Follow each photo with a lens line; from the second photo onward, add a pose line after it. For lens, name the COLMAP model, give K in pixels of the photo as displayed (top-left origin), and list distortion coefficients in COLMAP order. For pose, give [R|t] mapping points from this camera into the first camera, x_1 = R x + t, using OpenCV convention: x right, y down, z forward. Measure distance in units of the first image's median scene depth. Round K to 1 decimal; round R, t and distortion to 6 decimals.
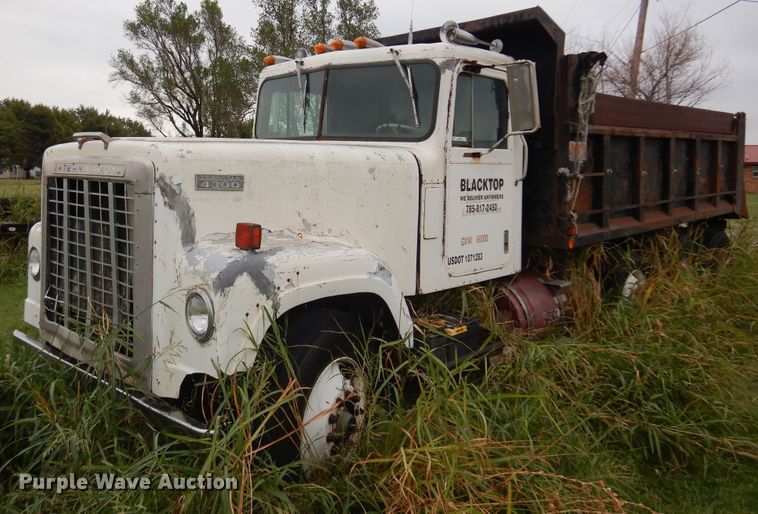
lens RADIAL K [[672.0, 0, 346.6], [0, 672.0, 209.4], [0, 0, 1]] dist [0.005176, 0.005355]
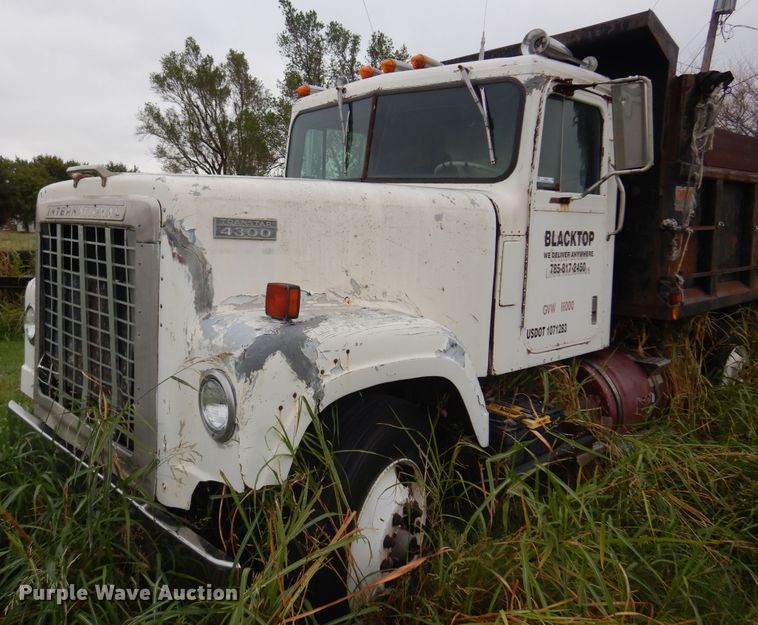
lens RADIAL K [[663.2, 0, 309.1], [0, 663.2, 293.7], [0, 0, 1]] dist [0.009311, 0.003948]
pose [[0.996004, 0.018092, -0.087460, -0.034446], [-0.014574, 0.999065, 0.040699, 0.001032], [0.088114, -0.039261, 0.995336, 0.176461]]
